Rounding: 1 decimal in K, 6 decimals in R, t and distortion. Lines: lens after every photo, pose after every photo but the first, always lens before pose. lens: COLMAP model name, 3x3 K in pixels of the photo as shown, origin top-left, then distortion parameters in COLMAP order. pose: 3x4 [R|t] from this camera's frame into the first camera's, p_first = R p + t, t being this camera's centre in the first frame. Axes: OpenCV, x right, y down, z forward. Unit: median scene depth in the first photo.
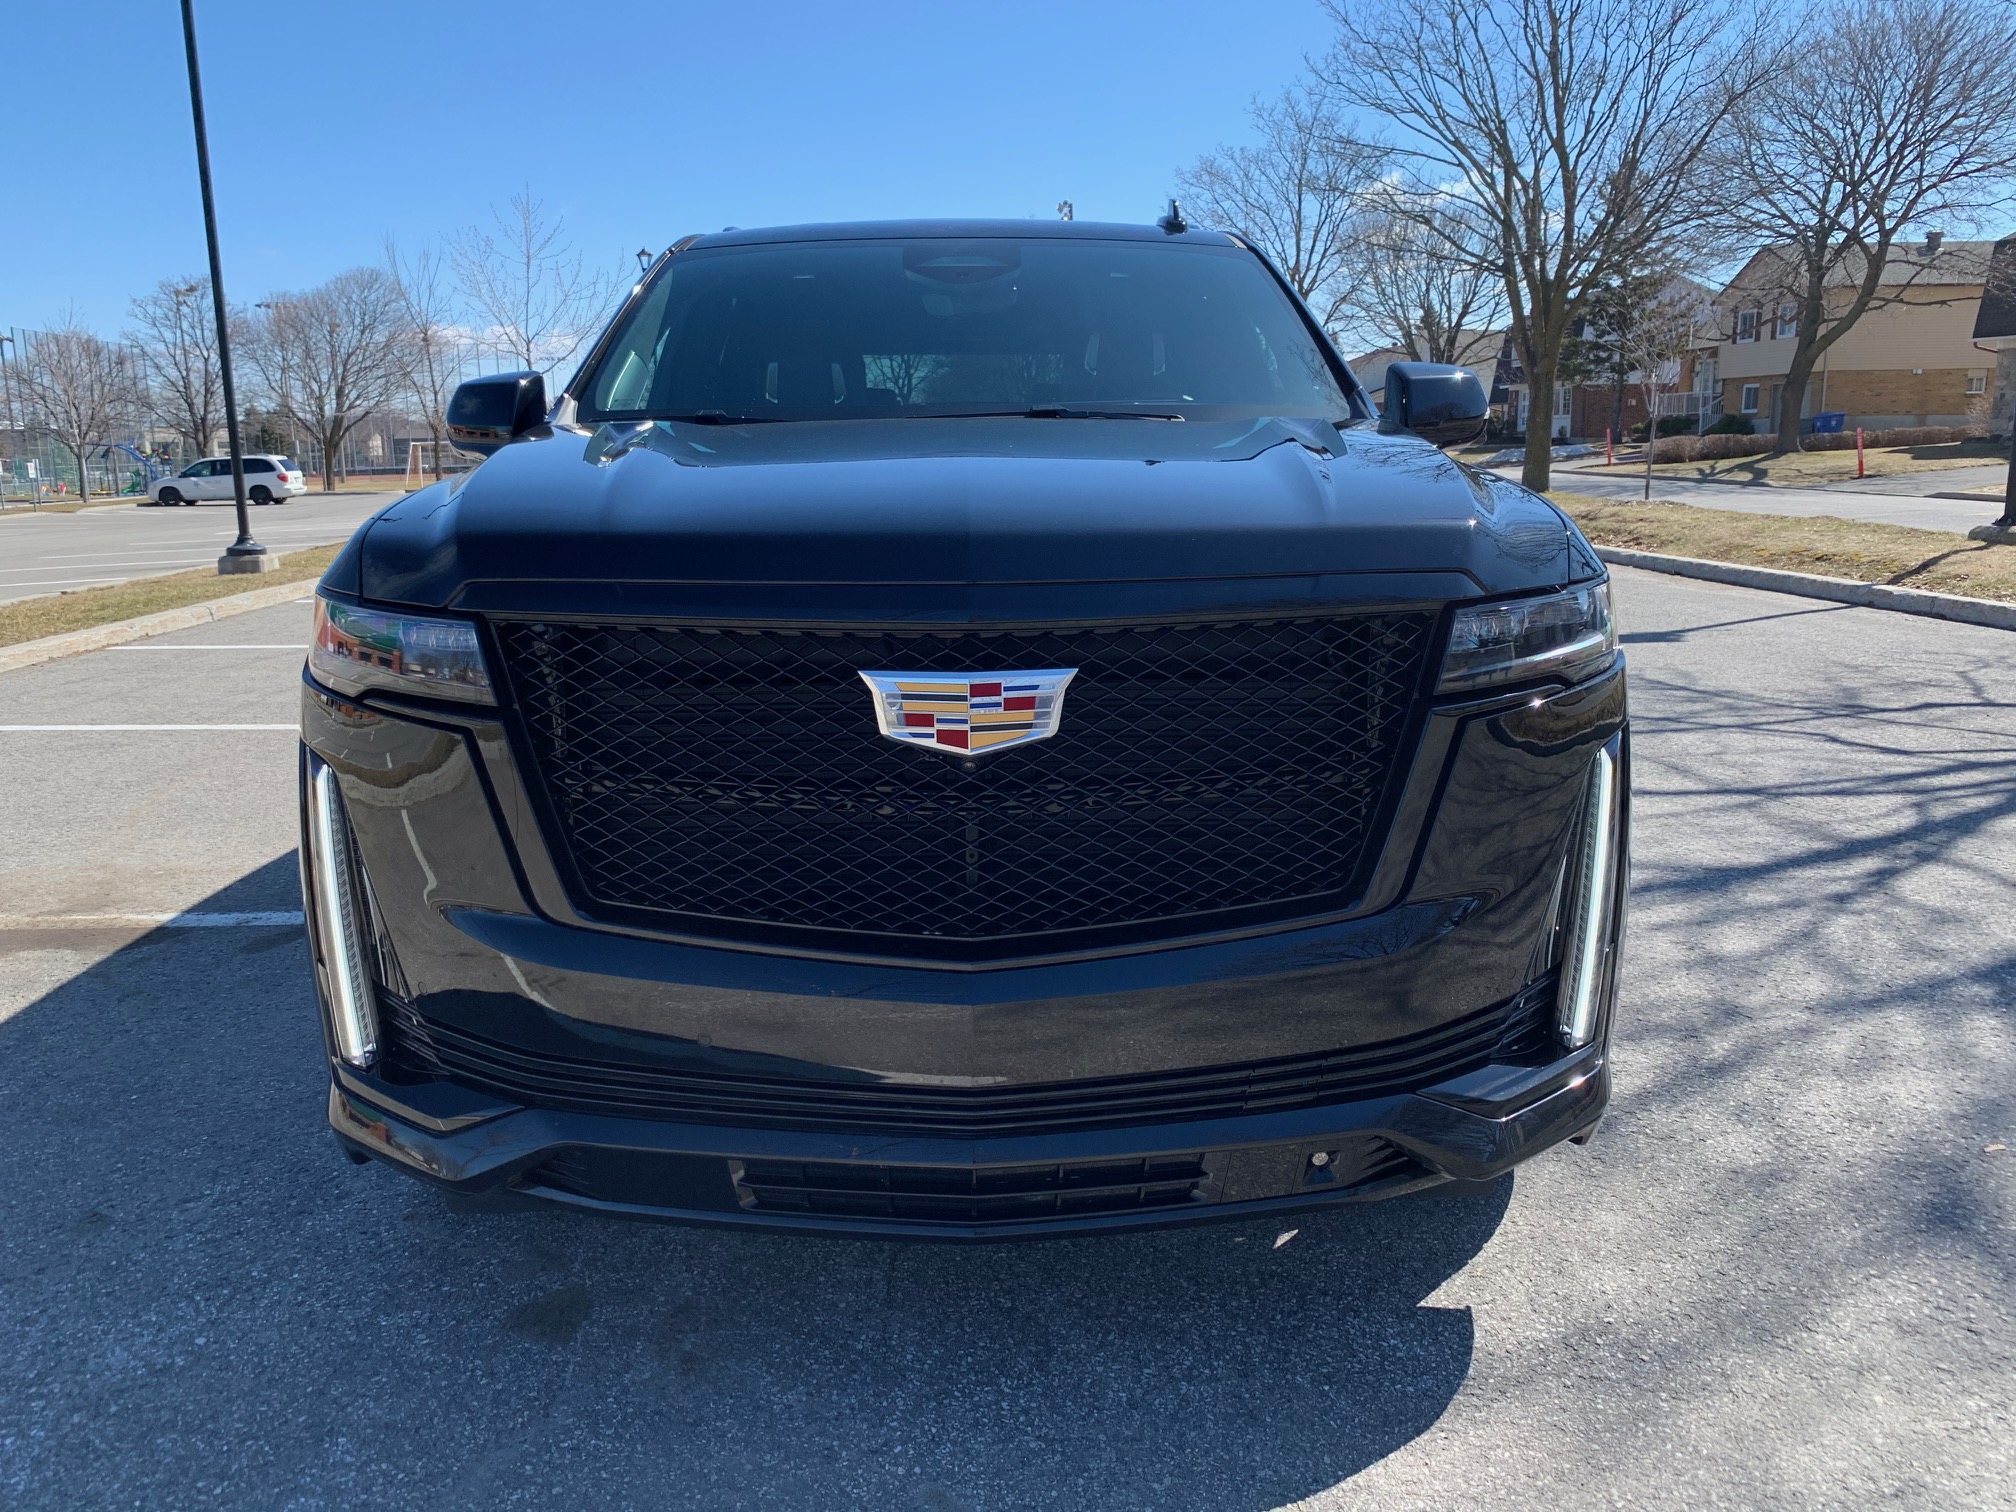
lens RADIAL K [[1546.3, 0, 1008.0], [0, 1546.3, 756.0], [0, 0, 1]] dist [0.010693, -0.028446]
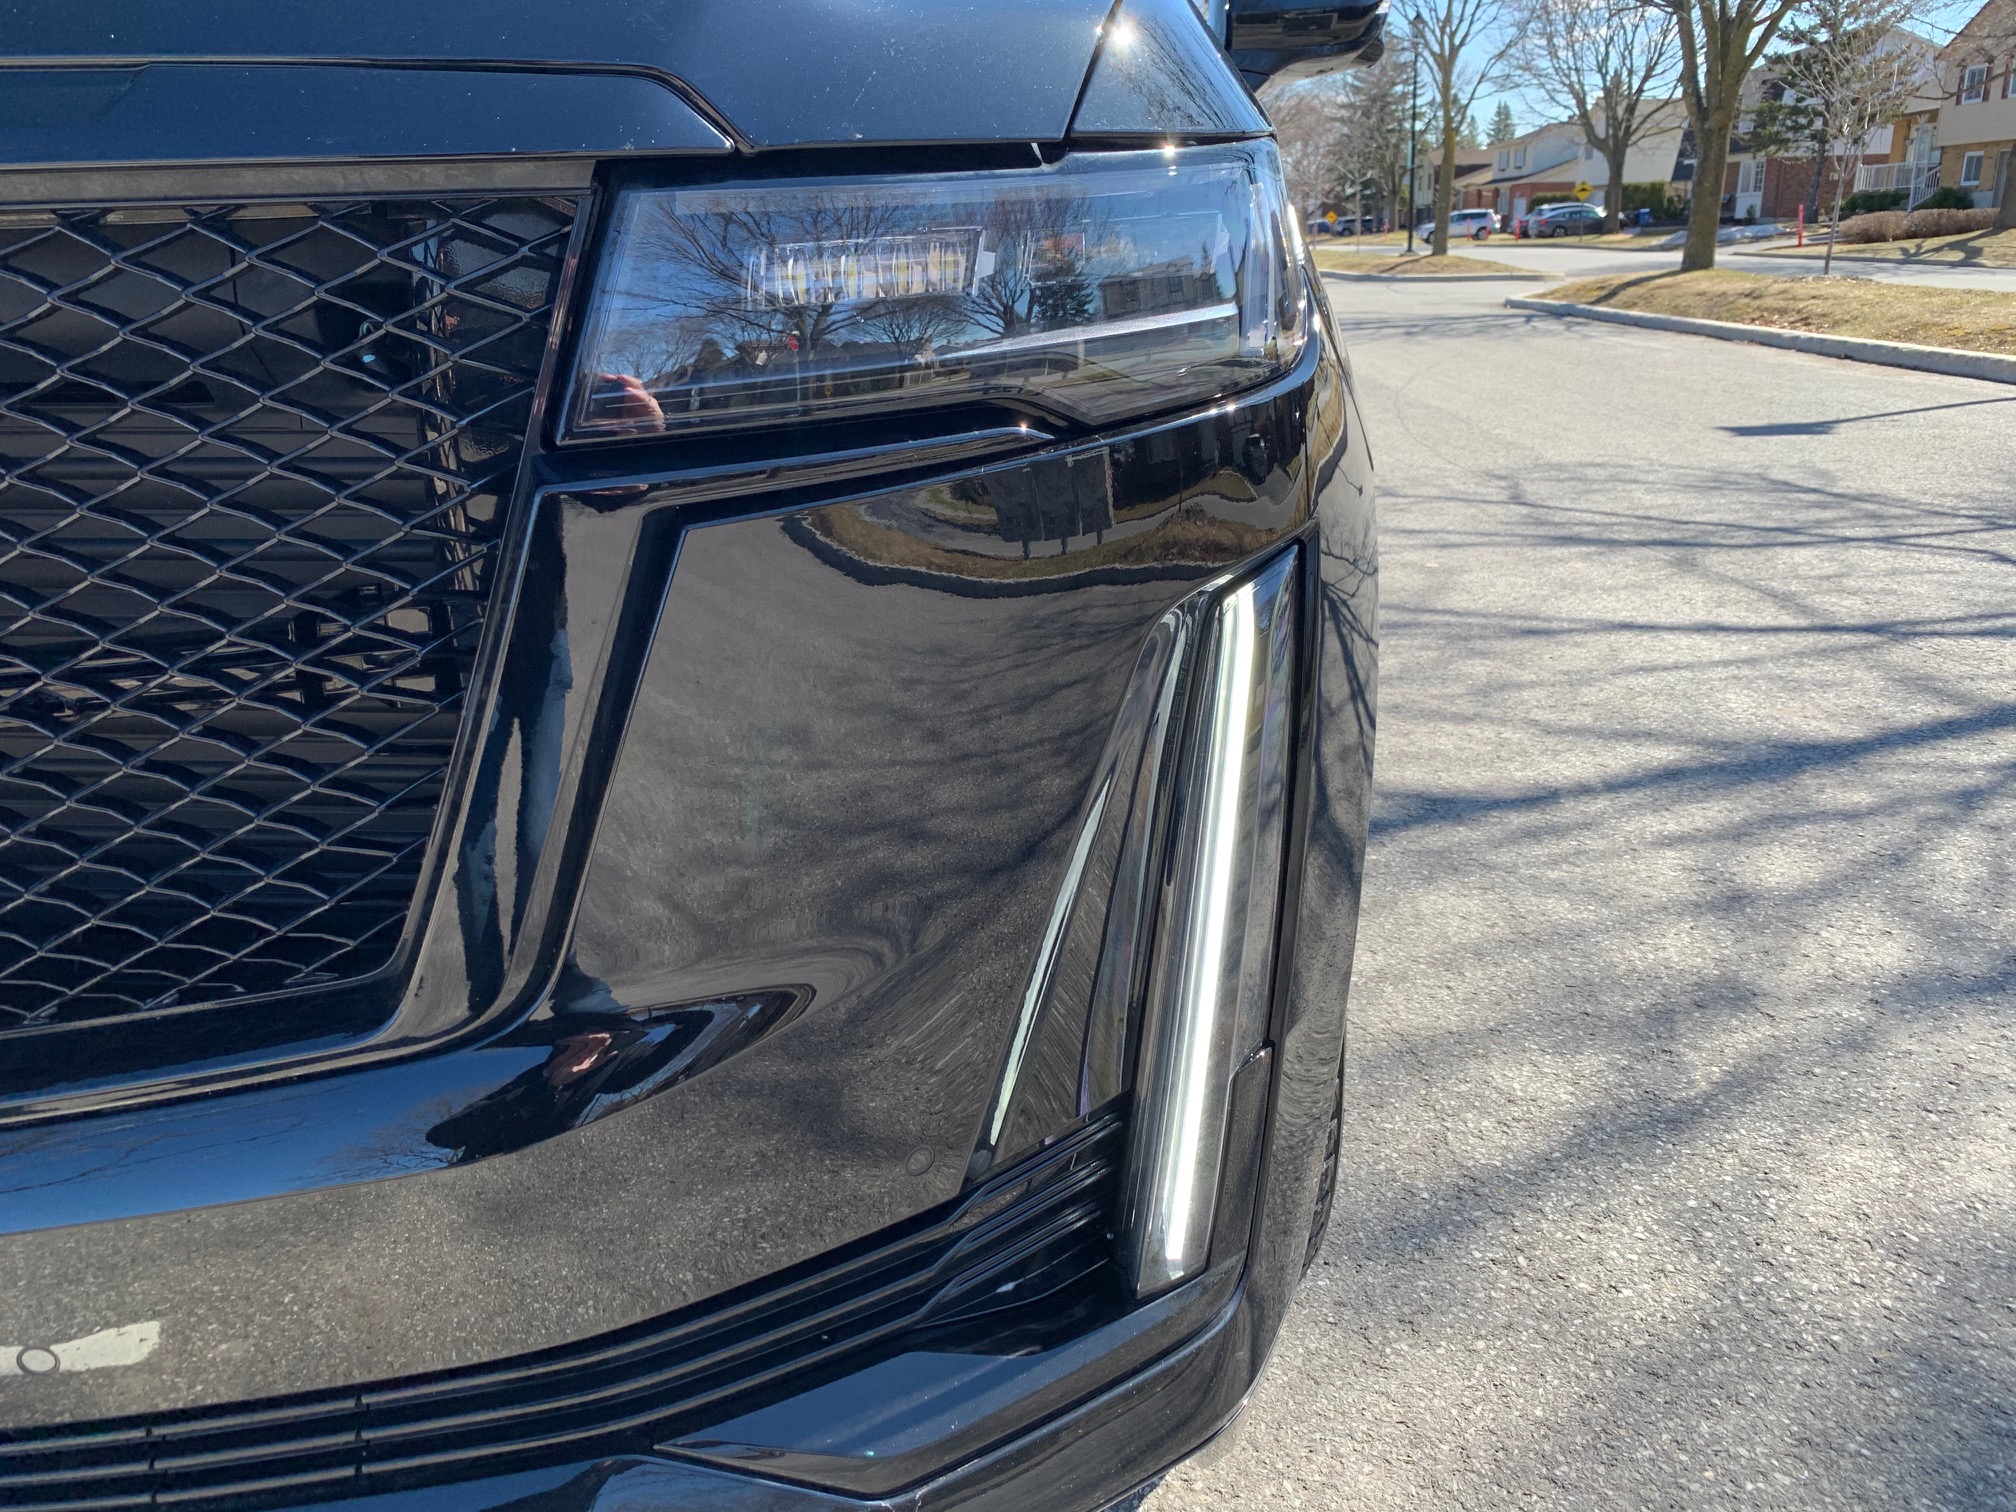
lens RADIAL K [[1498.6, 0, 1008.0], [0, 1498.6, 756.0], [0, 0, 1]] dist [0.021390, -0.027029]
pose [[0.994251, 0.023726, -0.104410, 0.058842], [-0.010122, 0.991600, 0.128945, -0.002225], [0.106592, -0.127147, 0.986140, 0.096231]]
